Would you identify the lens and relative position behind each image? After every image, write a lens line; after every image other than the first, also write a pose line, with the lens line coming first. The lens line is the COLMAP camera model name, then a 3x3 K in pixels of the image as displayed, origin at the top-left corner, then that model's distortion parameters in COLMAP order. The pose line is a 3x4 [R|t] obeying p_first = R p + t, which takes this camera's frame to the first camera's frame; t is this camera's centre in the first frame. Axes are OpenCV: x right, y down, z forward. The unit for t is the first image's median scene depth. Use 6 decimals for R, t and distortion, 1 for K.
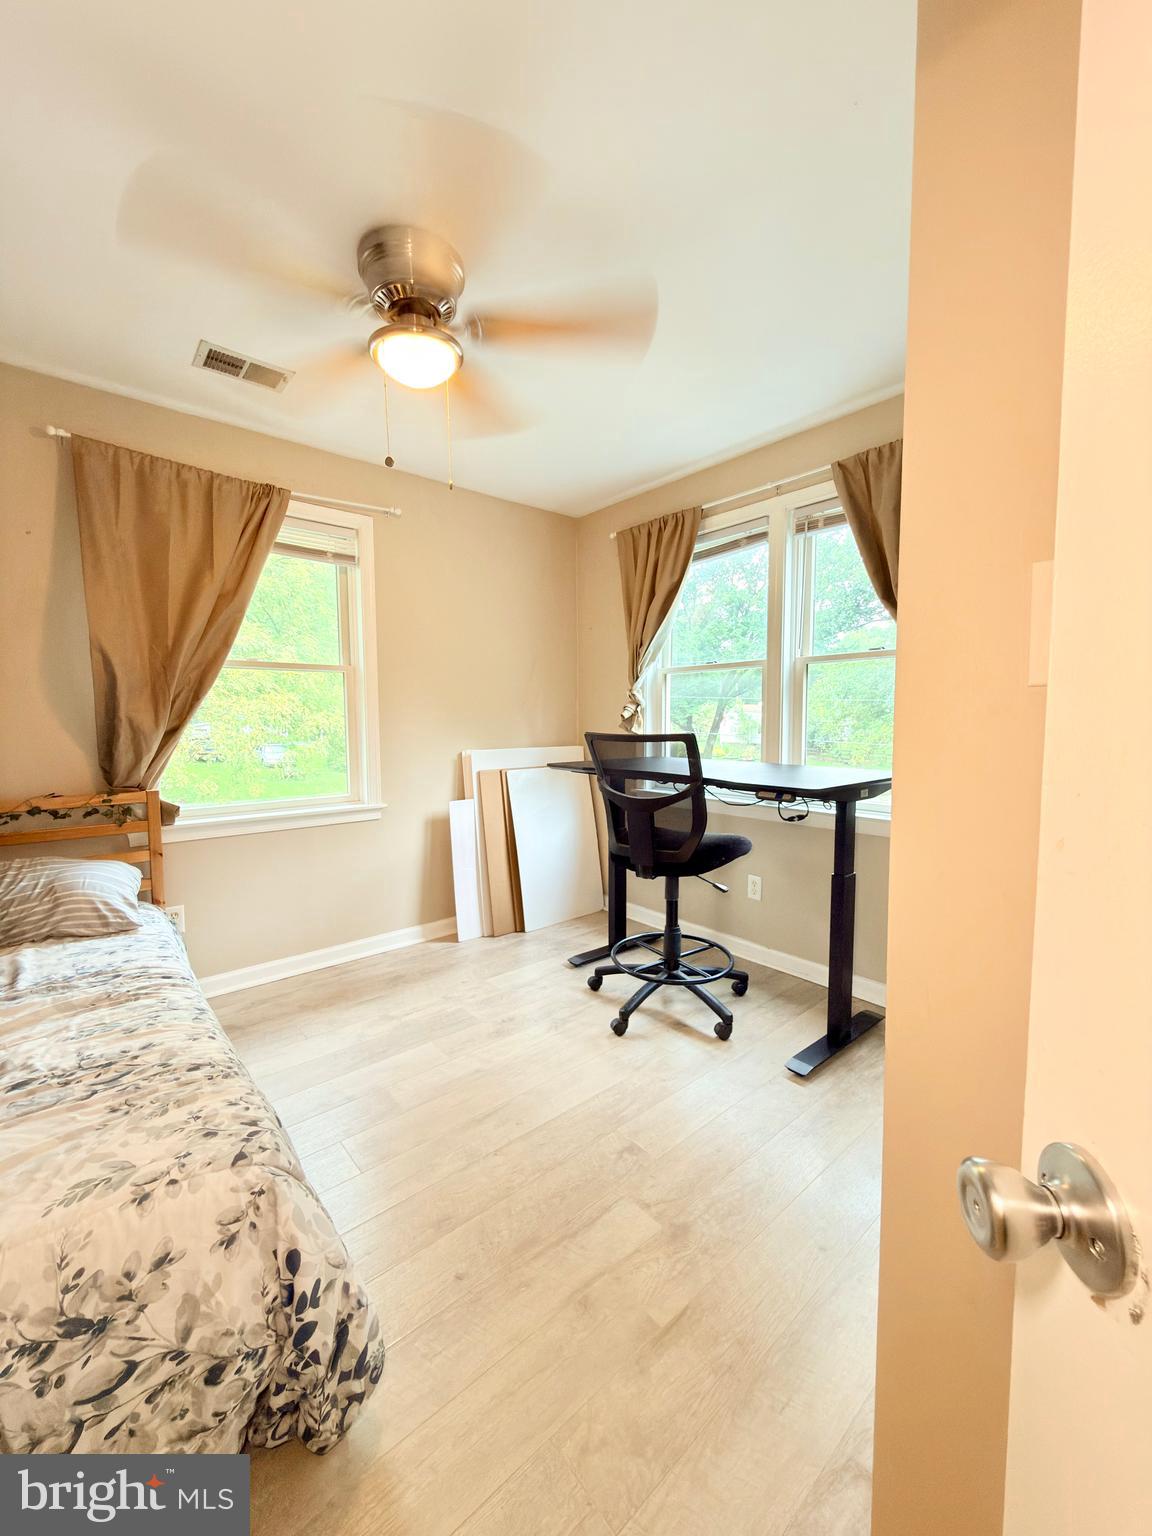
lens RADIAL K [[617.3, 0, 578.7], [0, 617.3, 766.7], [0, 0, 1]] dist [0.000883, -0.000011]
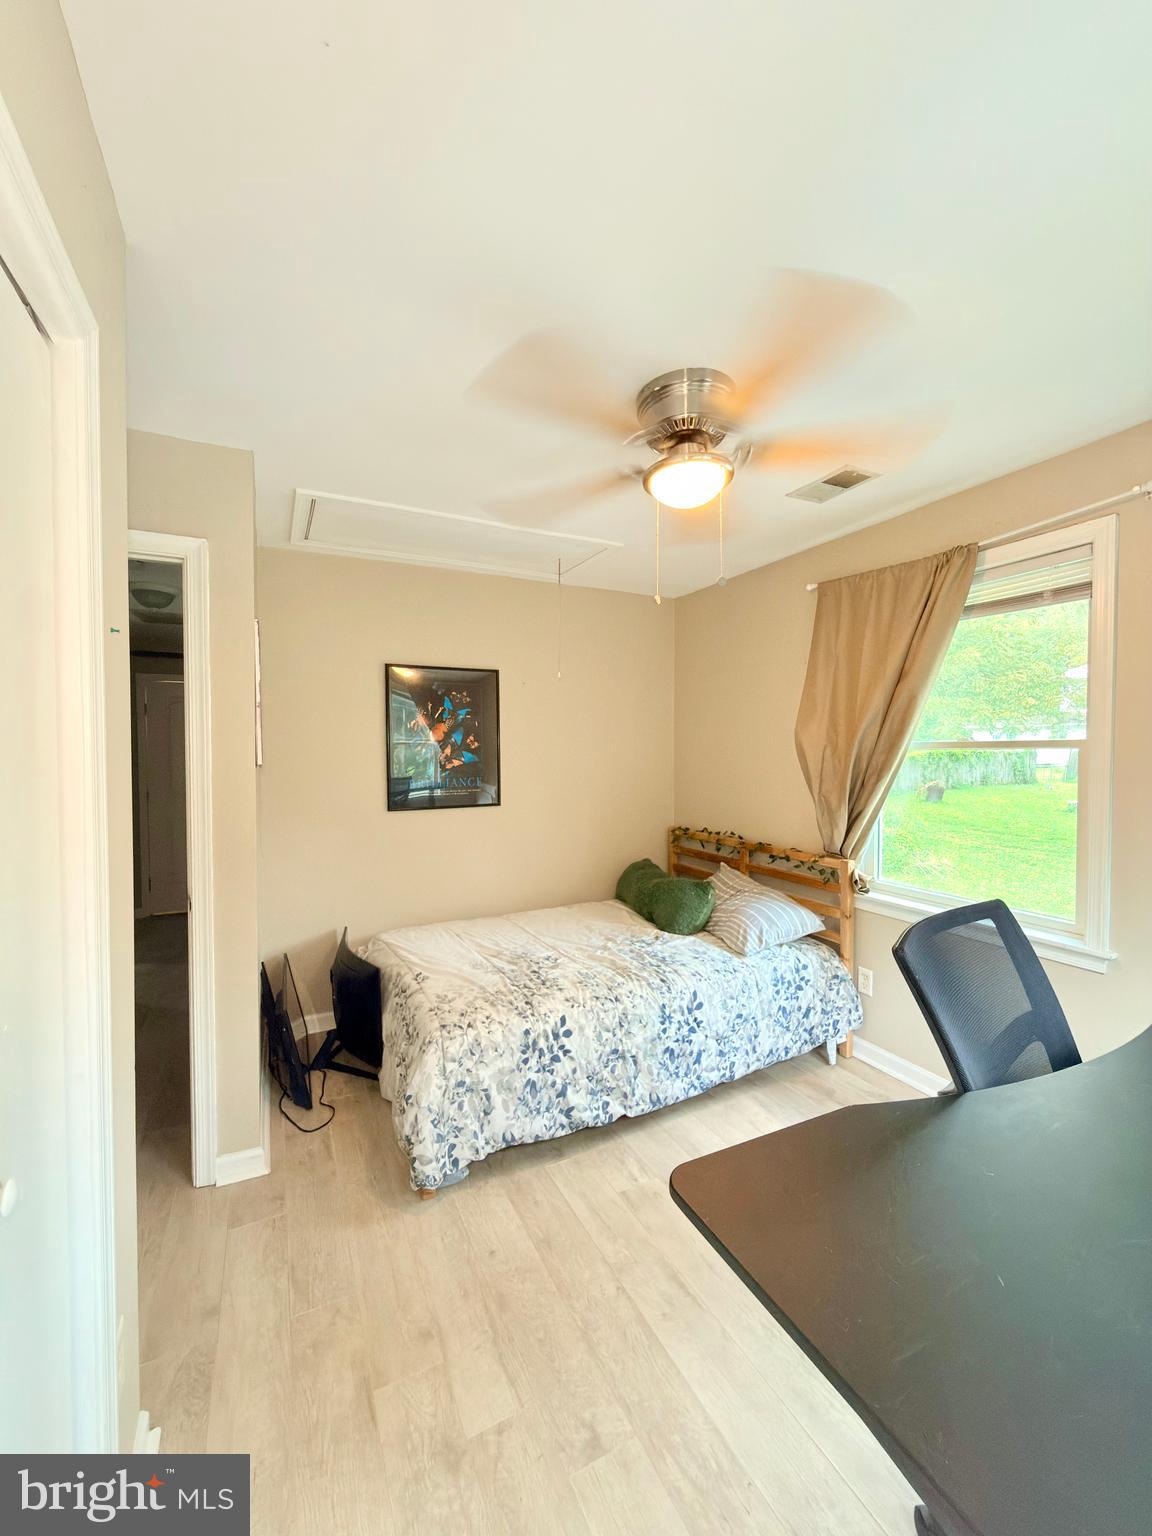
lens RADIAL K [[617.3, 0, 577.7], [0, 617.3, 769.1], [0, 0, 1]] dist [0.000883, -0.000011]
pose [[-0.250249, 0.035562, -0.967528, 0.833492], [-0.073135, 0.995776, 0.055516, -0.240954], [0.965415, 0.084654, -0.246591, 1.176603]]
